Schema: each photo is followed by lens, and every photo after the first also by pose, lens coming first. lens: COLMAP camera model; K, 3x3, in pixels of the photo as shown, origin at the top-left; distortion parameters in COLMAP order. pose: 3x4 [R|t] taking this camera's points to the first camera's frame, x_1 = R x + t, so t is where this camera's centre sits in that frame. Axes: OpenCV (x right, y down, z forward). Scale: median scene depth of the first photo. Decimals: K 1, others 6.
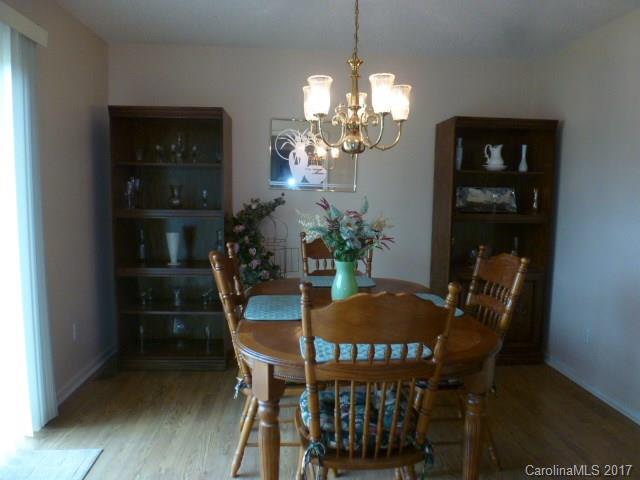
lens RADIAL K [[472.8, 0, 318.8], [0, 472.8, 239.8], [0, 0, 1]] dist [-0.006379, -0.000214]
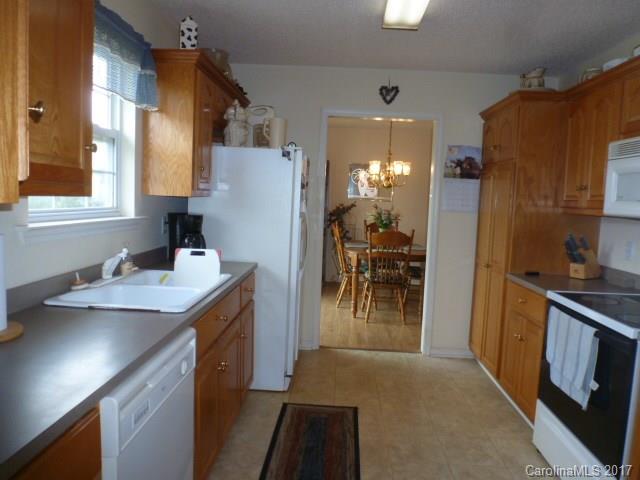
lens RADIAL K [[472.8, 0, 321.6], [0, 472.8, 239.5], [0, 0, 1]] dist [-0.006379, -0.000214]
pose [[0.994447, 0.038302, -0.098016, -0.019937], [-0.040134, 0.999053, -0.016793, 0.147052], [0.097280, 0.020633, 0.995043, -1.449572]]
